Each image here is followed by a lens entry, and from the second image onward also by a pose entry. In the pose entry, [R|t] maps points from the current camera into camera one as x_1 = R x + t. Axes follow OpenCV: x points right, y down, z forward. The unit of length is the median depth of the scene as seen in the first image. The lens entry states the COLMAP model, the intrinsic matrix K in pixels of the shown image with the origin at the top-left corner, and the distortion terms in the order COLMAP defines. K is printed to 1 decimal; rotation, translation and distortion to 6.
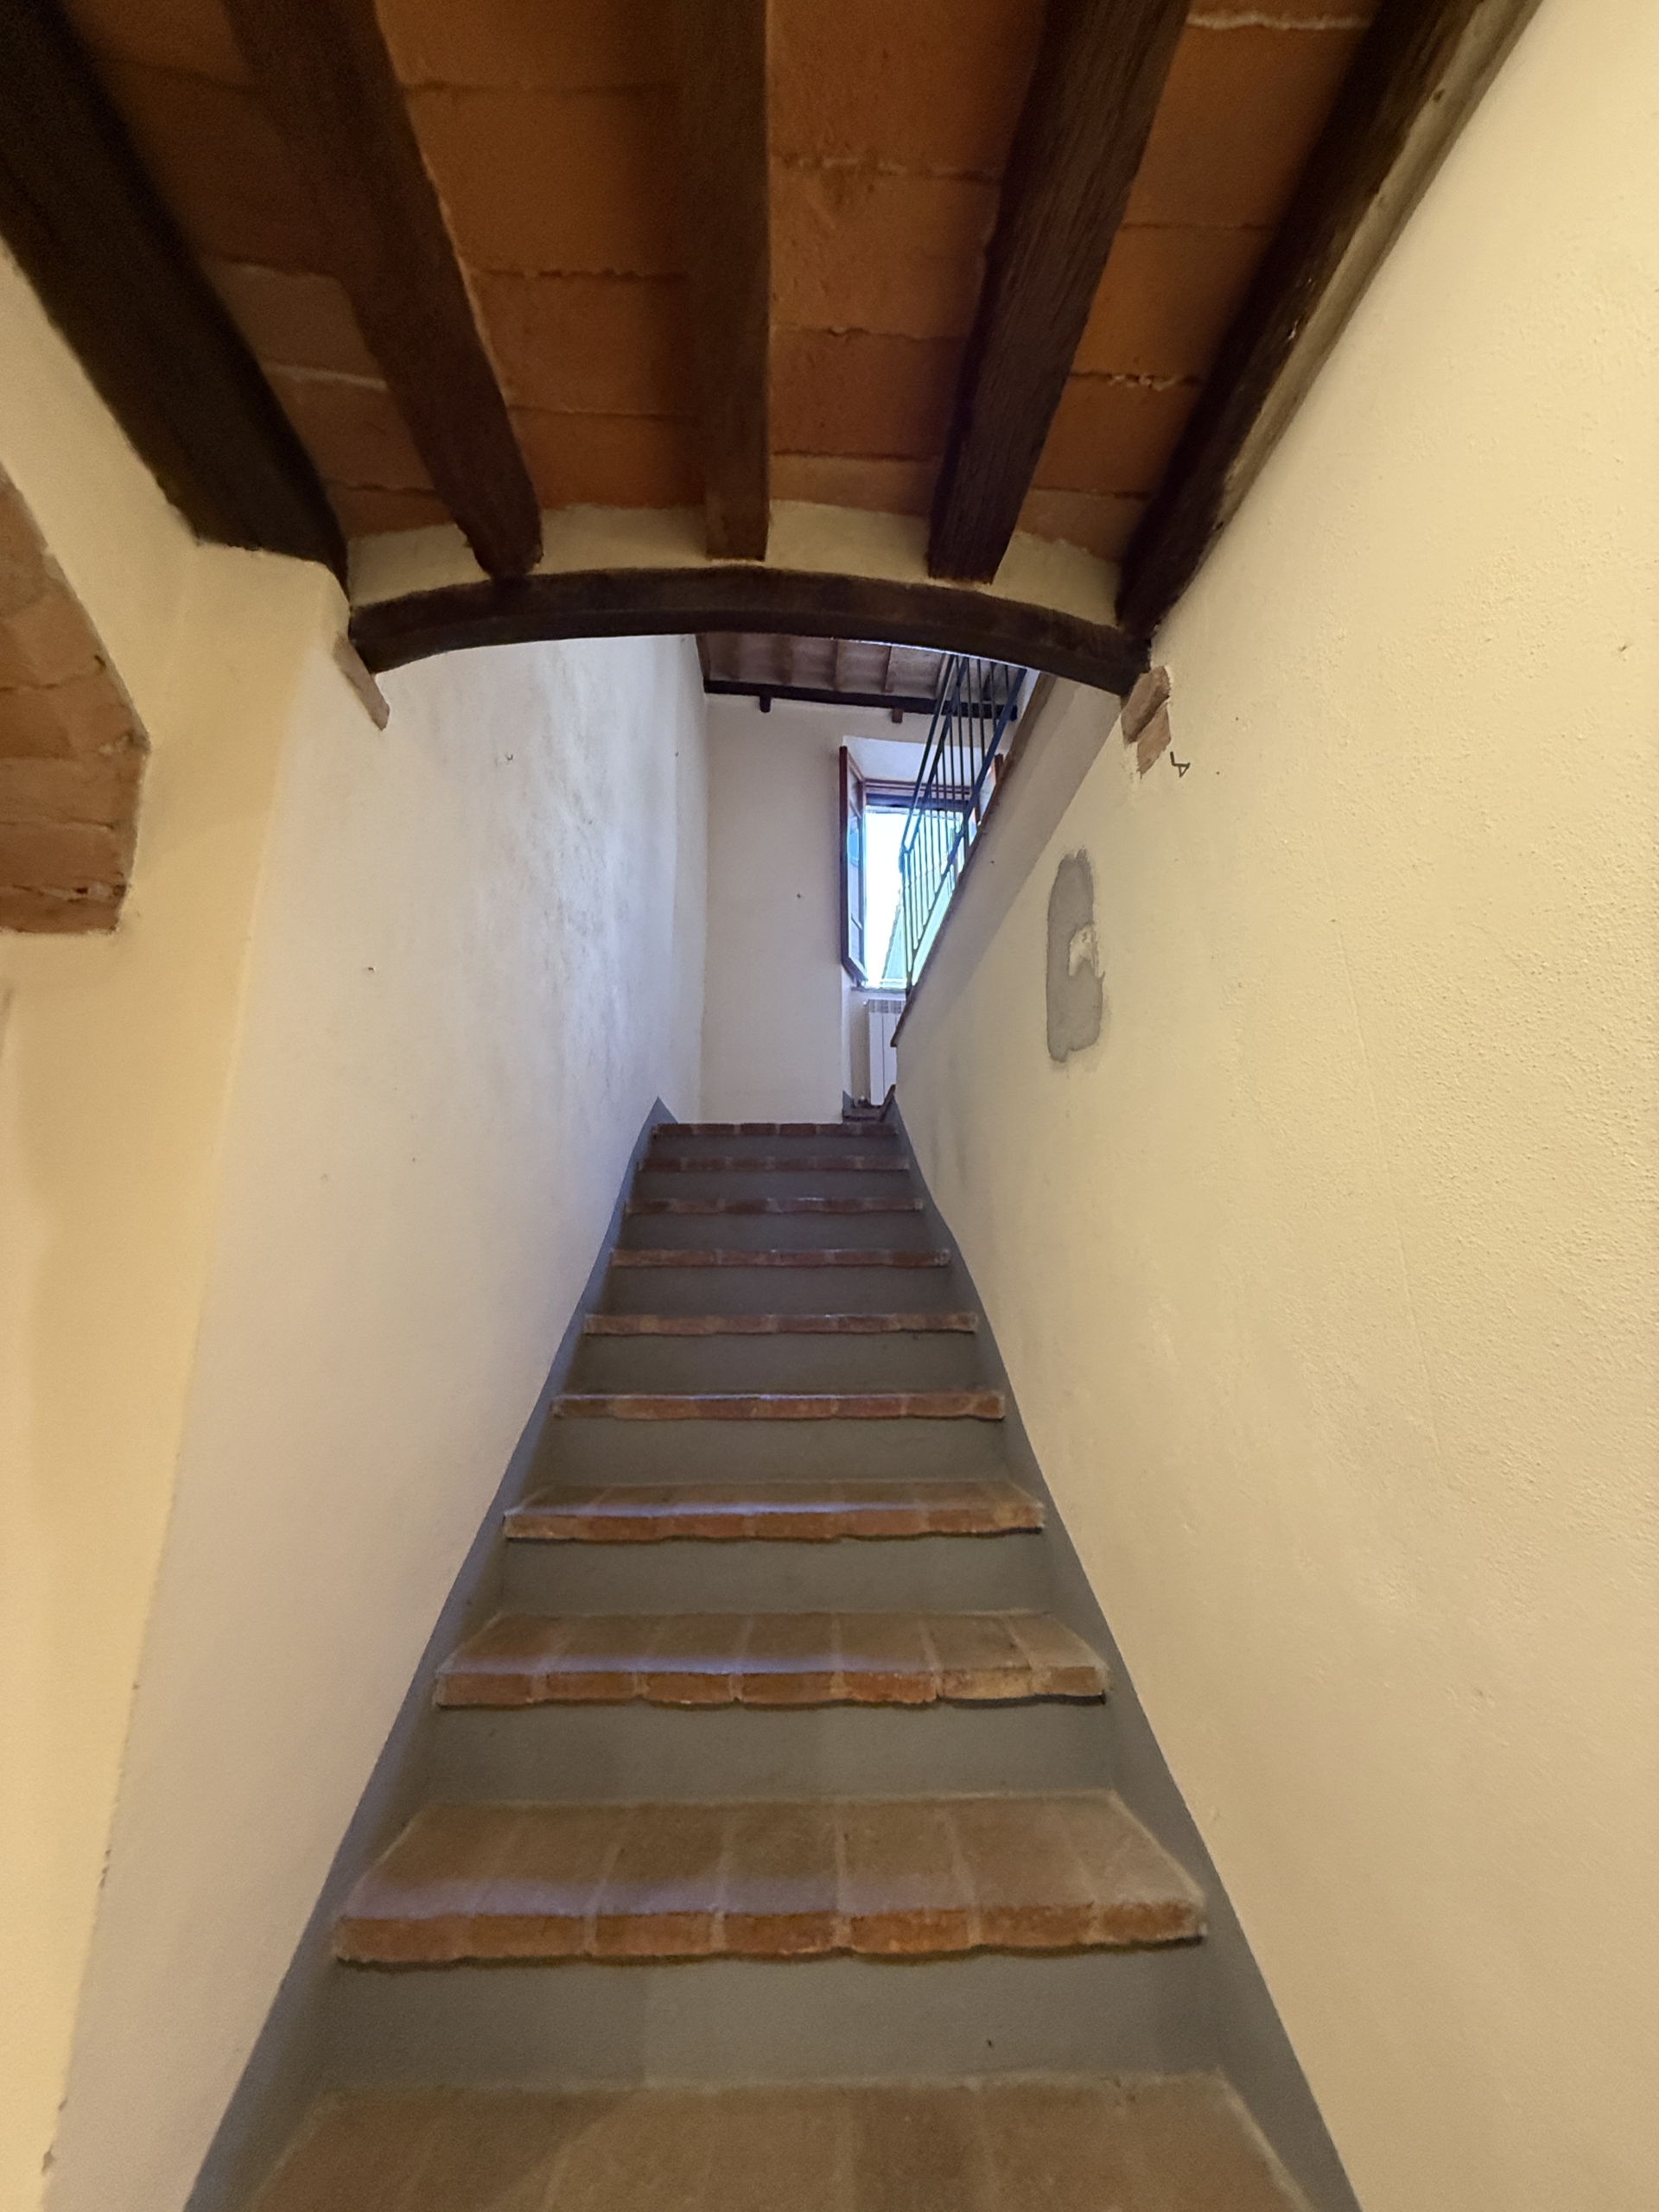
lens RADIAL K [[879.6, 0, 817.2], [0, 879.6, 1098.6], [0, 0, 1]] dist [0.000493, -0.000121]
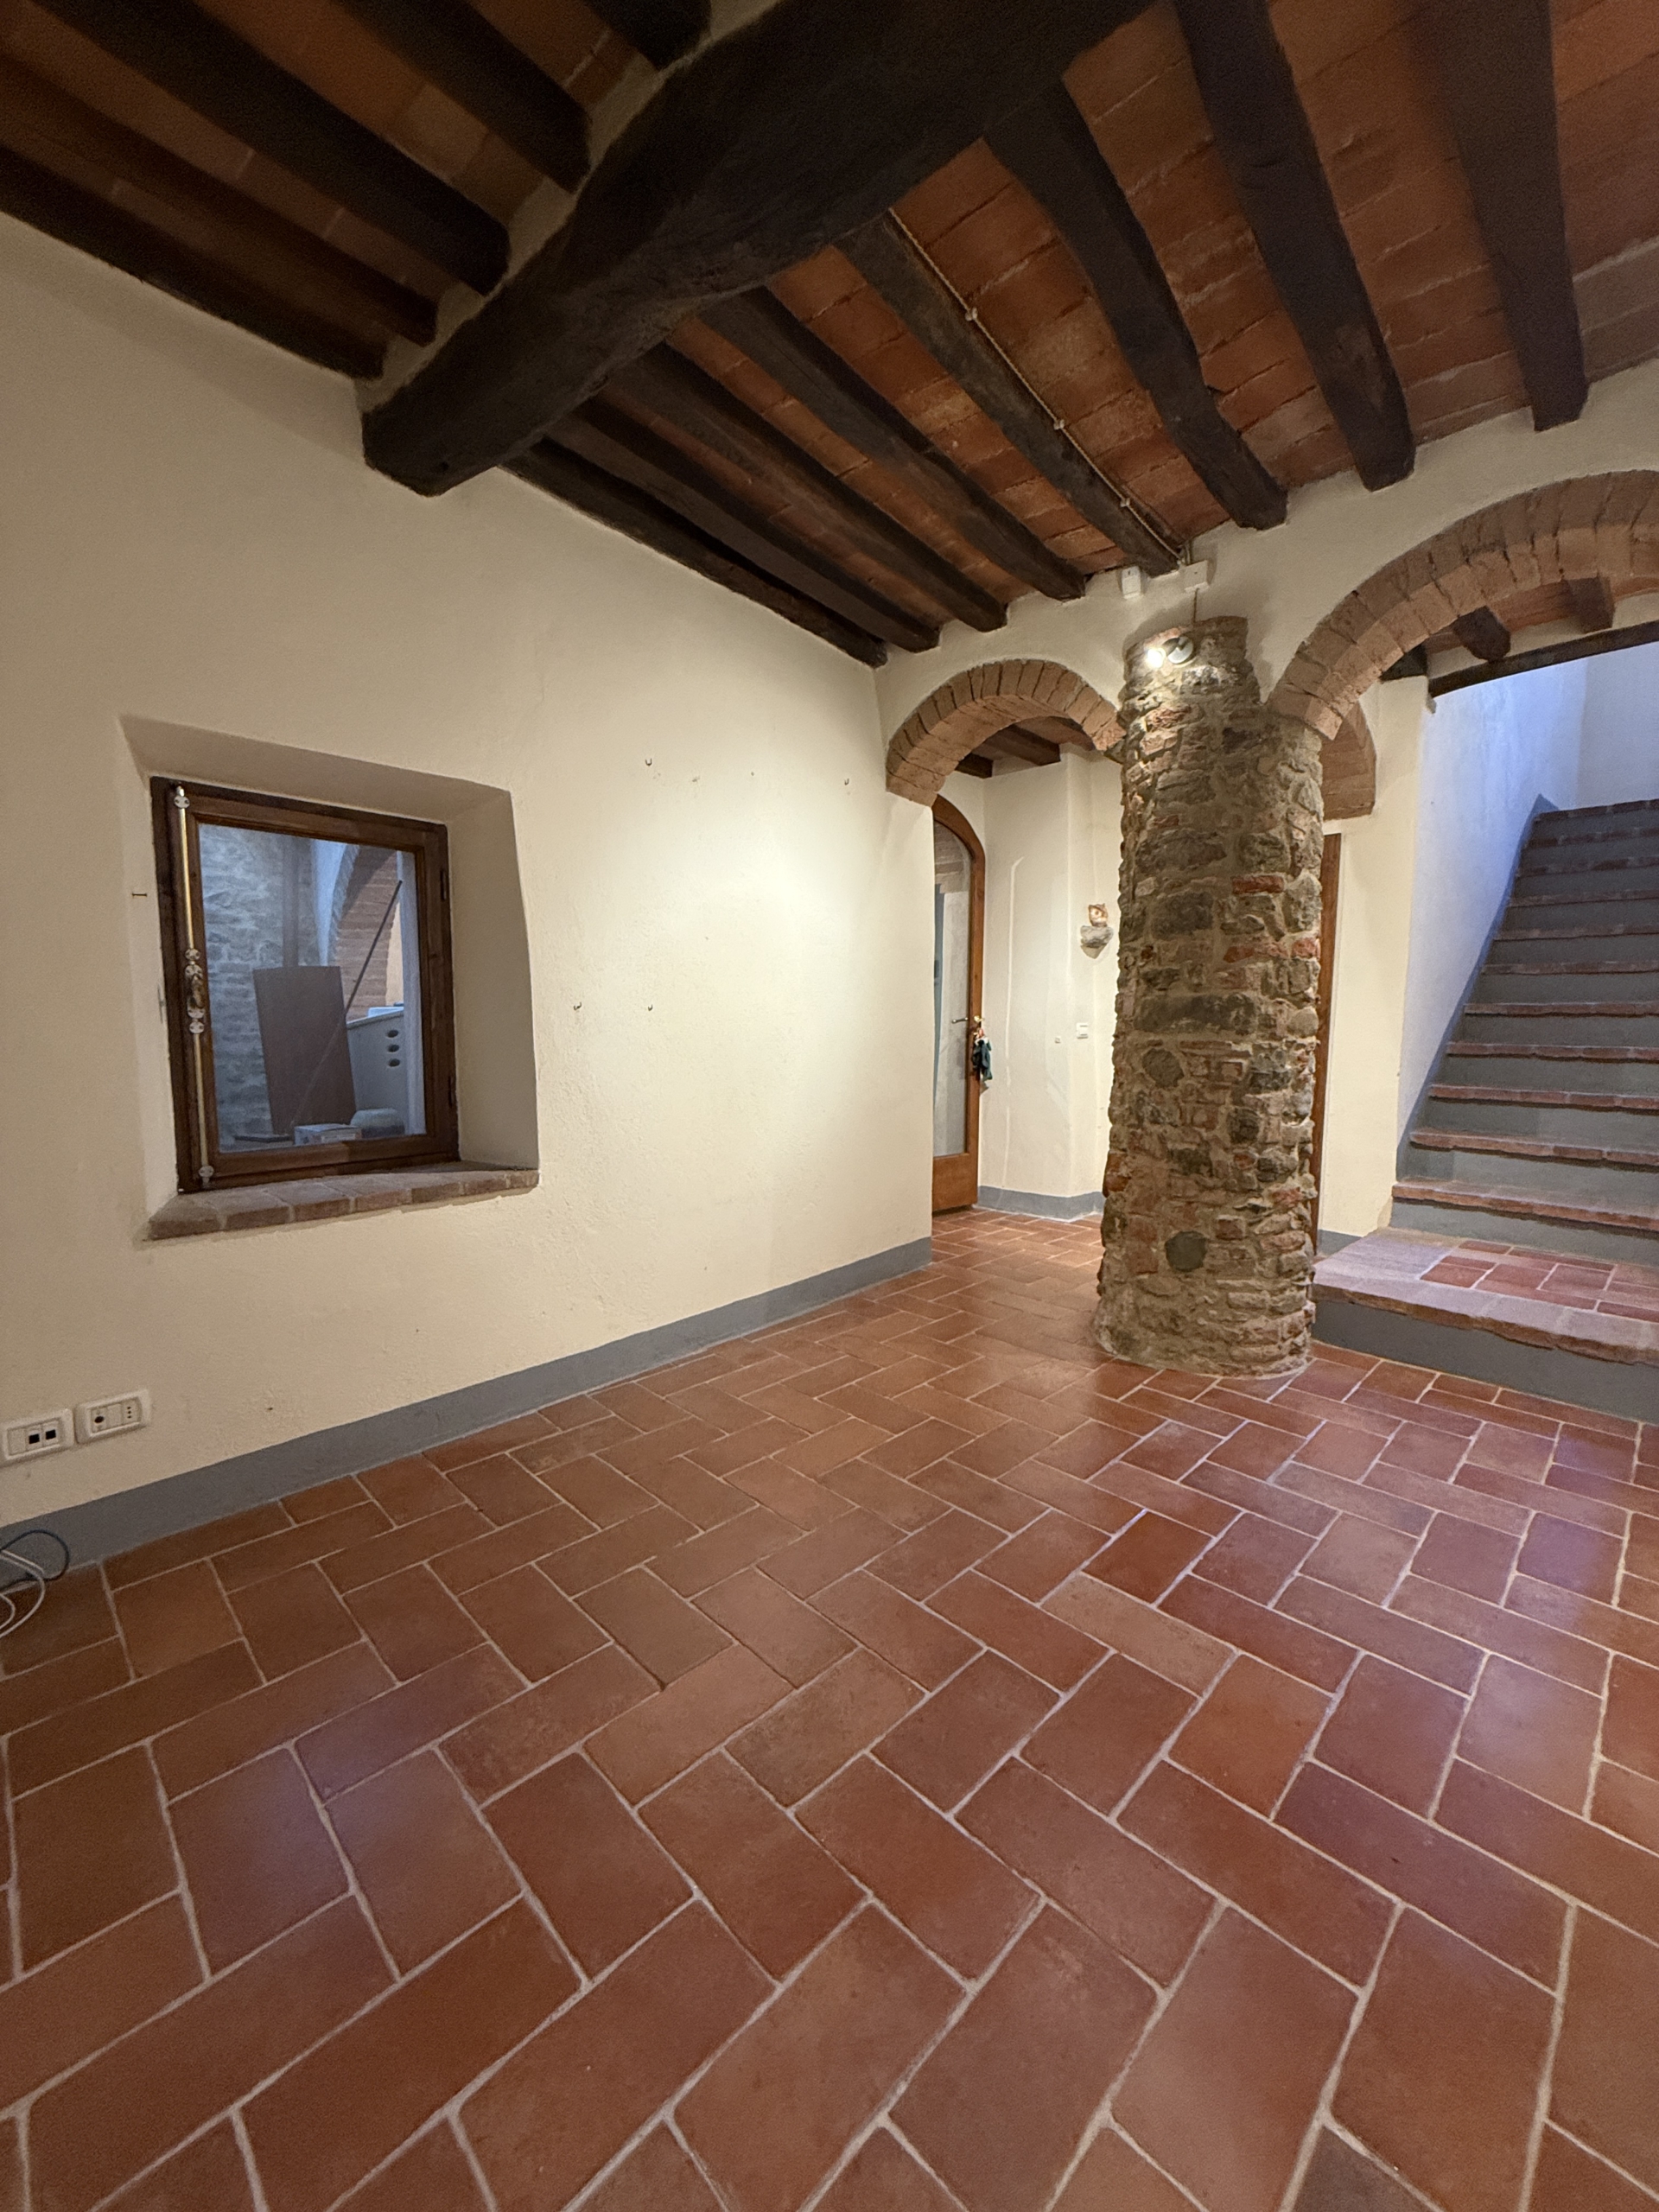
lens RADIAL K [[879.6, 0, 830.2], [0, 879.6, 1102.2], [0, 0, 1]] dist [0.000493, -0.000121]
pose [[0.677529, 0.077305, -0.731422, 0.133430], [0.181939, 0.945939, 0.268511, -0.128324], [0.712638, -0.314998, 0.626837, -0.946468]]
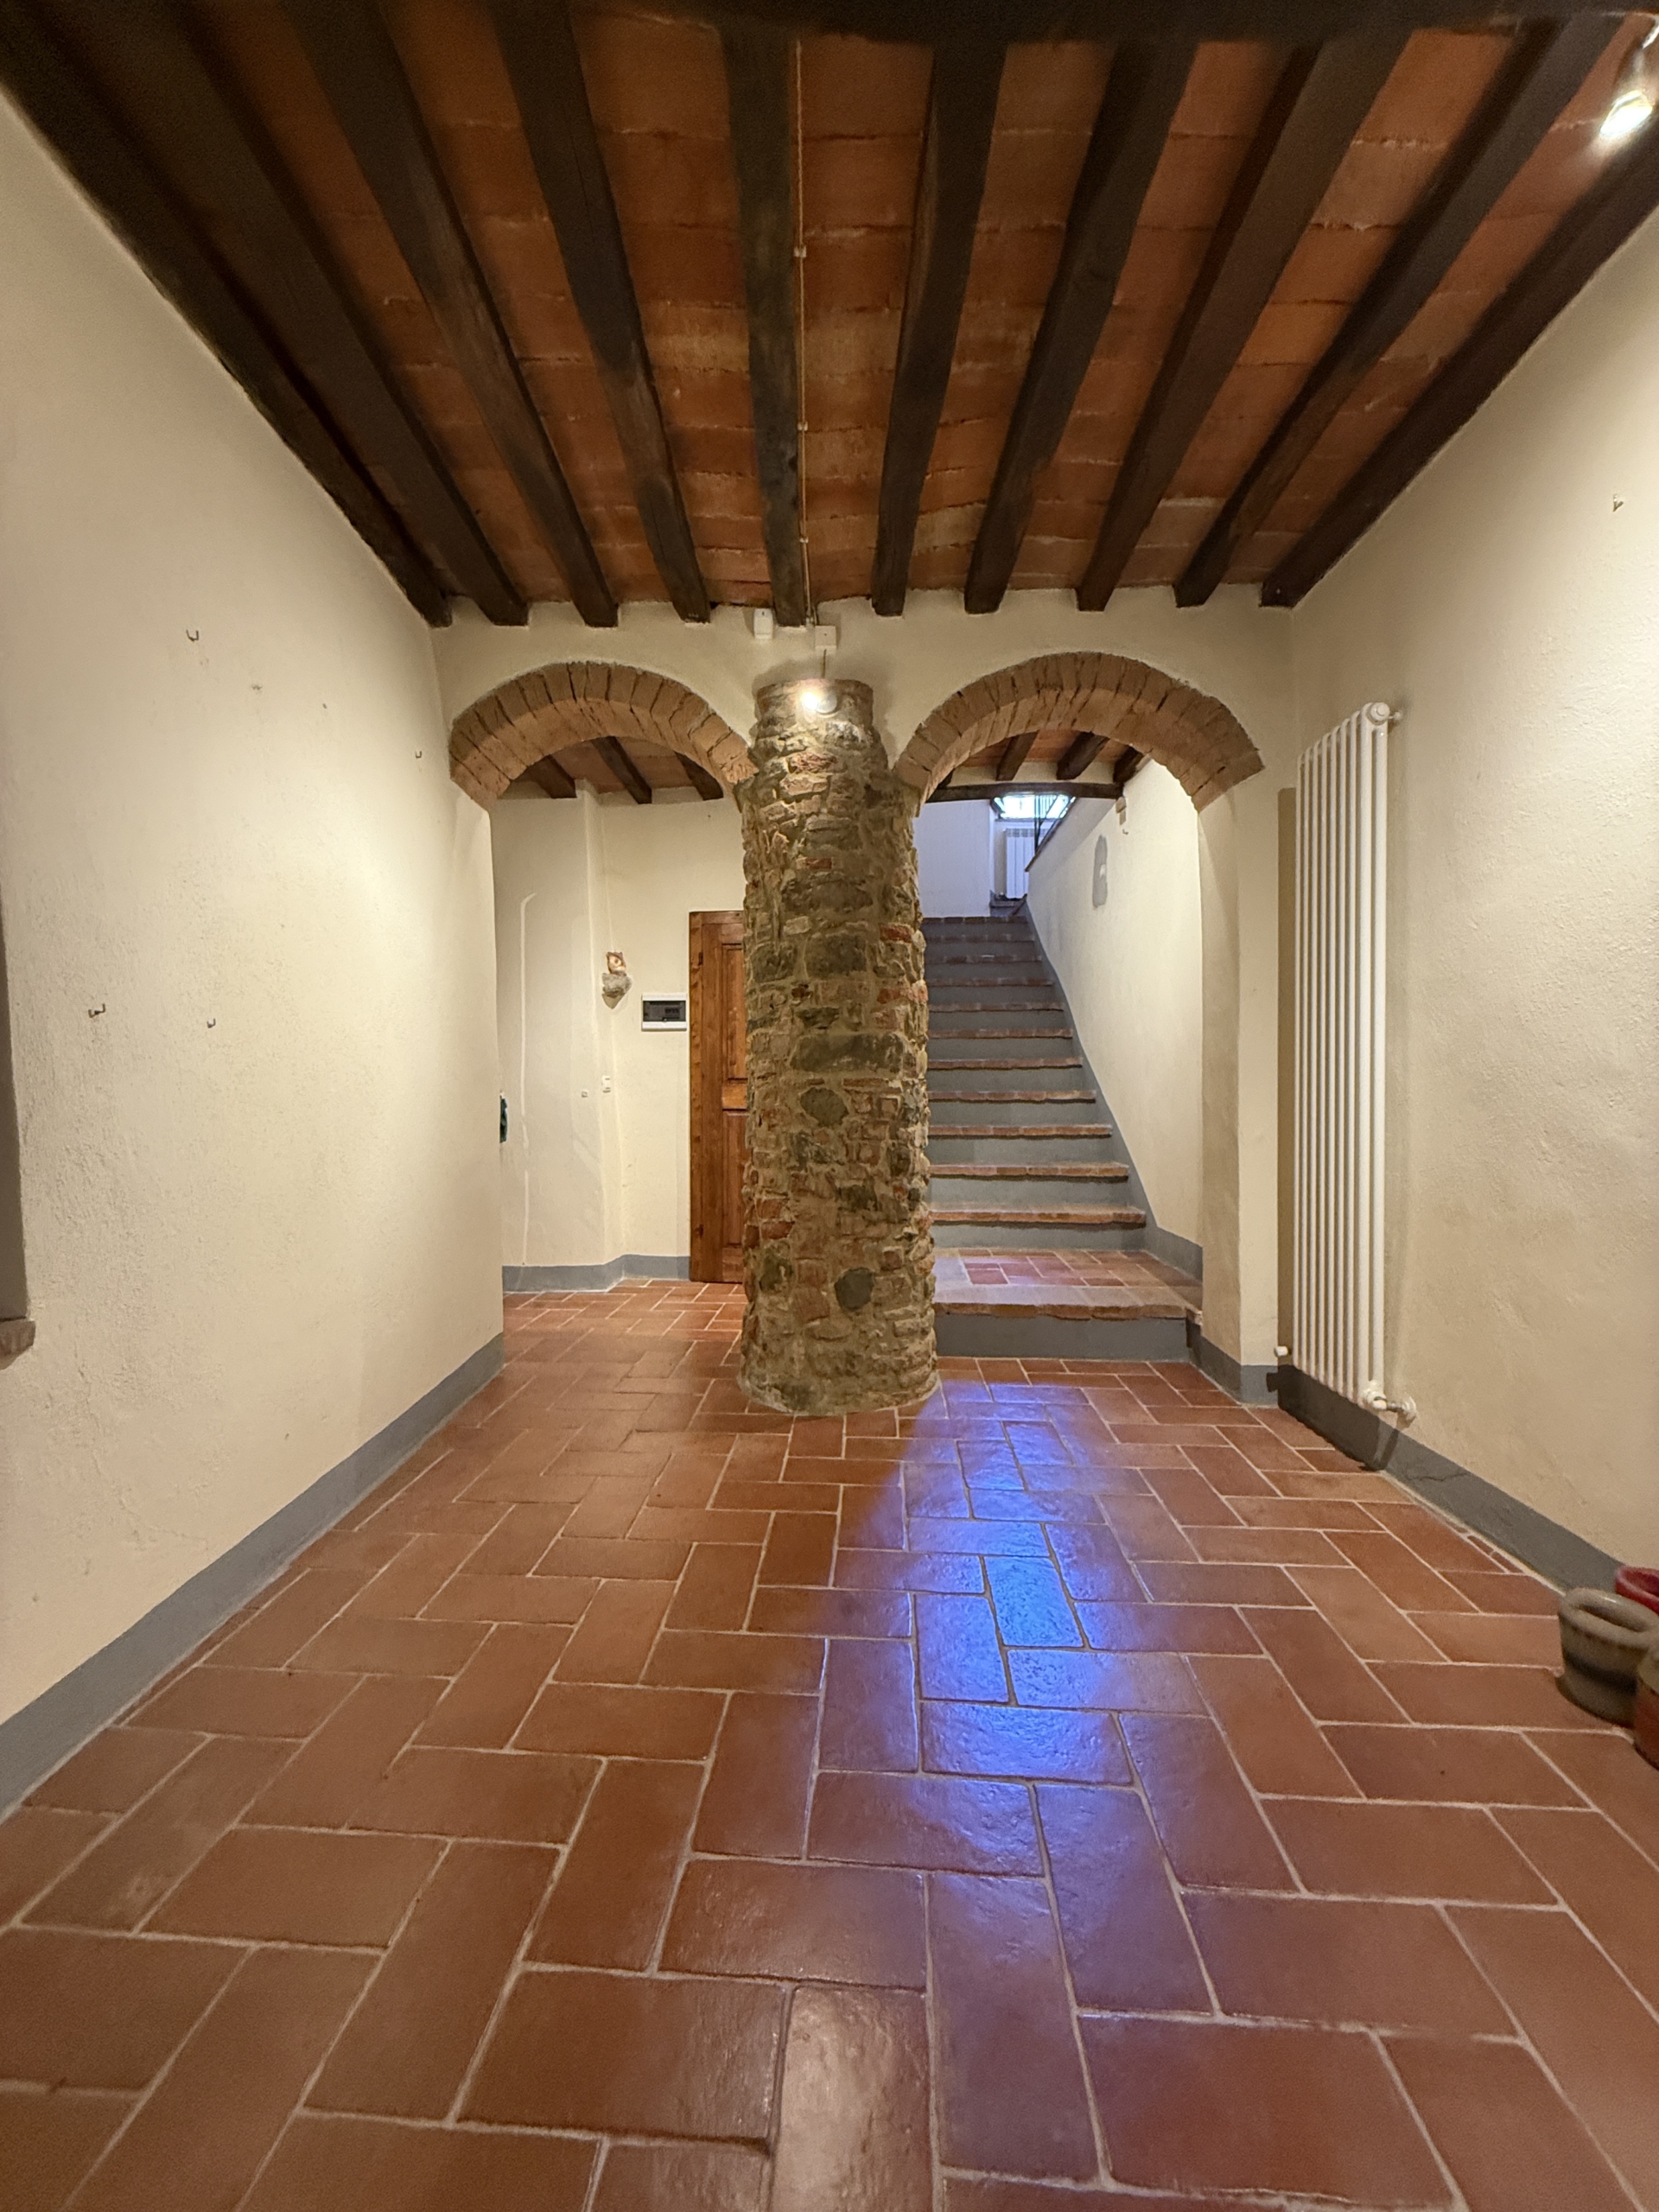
lens RADIAL K [[879.6, 0, 821.4], [0, 879.6, 1102.8], [0, 0, 1]] dist [0.000493, -0.000121]
pose [[0.994524, 0.001195, -0.104506, -0.154147], [0.027134, 0.962693, 0.269231, -0.106452], [0.100929, -0.270593, 0.957389, -0.978389]]
